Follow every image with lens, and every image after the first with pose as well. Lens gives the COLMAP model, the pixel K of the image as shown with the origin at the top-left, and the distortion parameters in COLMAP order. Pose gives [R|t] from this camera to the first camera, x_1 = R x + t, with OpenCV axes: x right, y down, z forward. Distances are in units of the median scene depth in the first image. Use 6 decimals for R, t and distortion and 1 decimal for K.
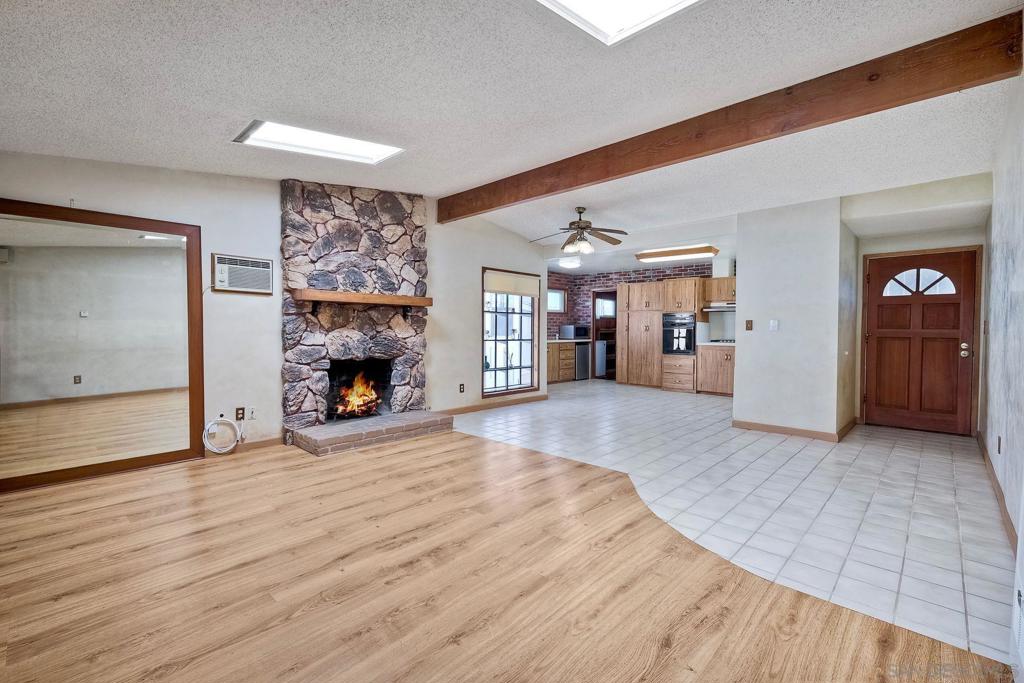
lens RADIAL K [[455.1, 0, 519.9], [0, 455.1, 337.1], [0, 0, 1]] dist [0.002034, 0.000473]
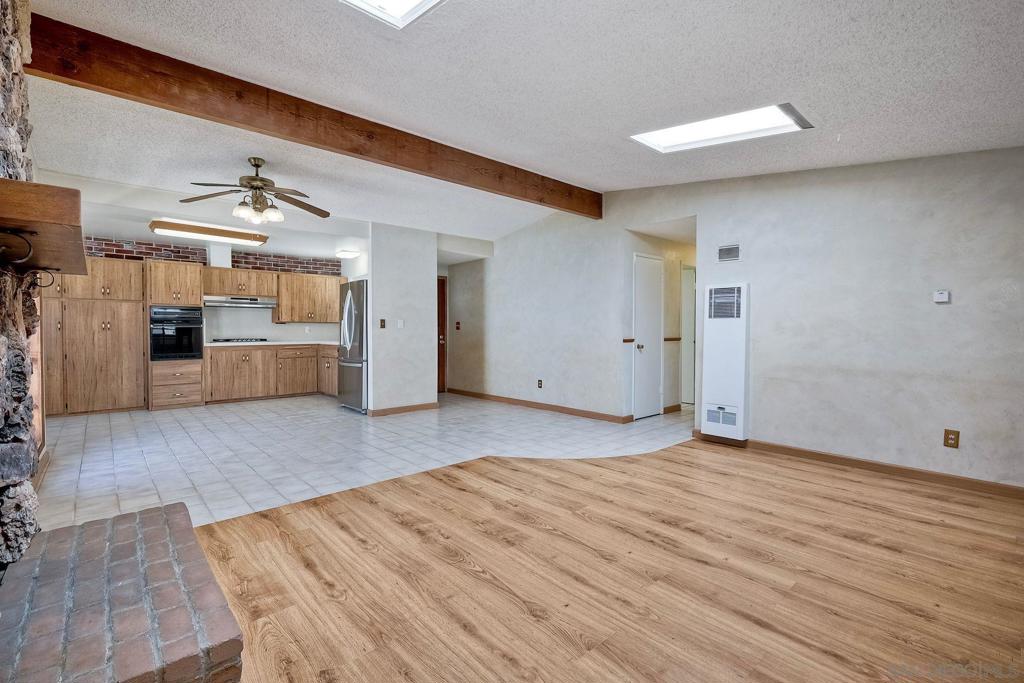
lens RADIAL K [[455.1, 0, 519.9], [0, 455.1, 337.1], [0, 0, 1]] dist [0.002034, 0.000473]
pose [[0.074854, -0.024550, 0.996892, -0.899562], [0.016870, 0.999585, 0.023350, -0.020295], [-0.997052, 0.015070, 0.075238, 0.853889]]
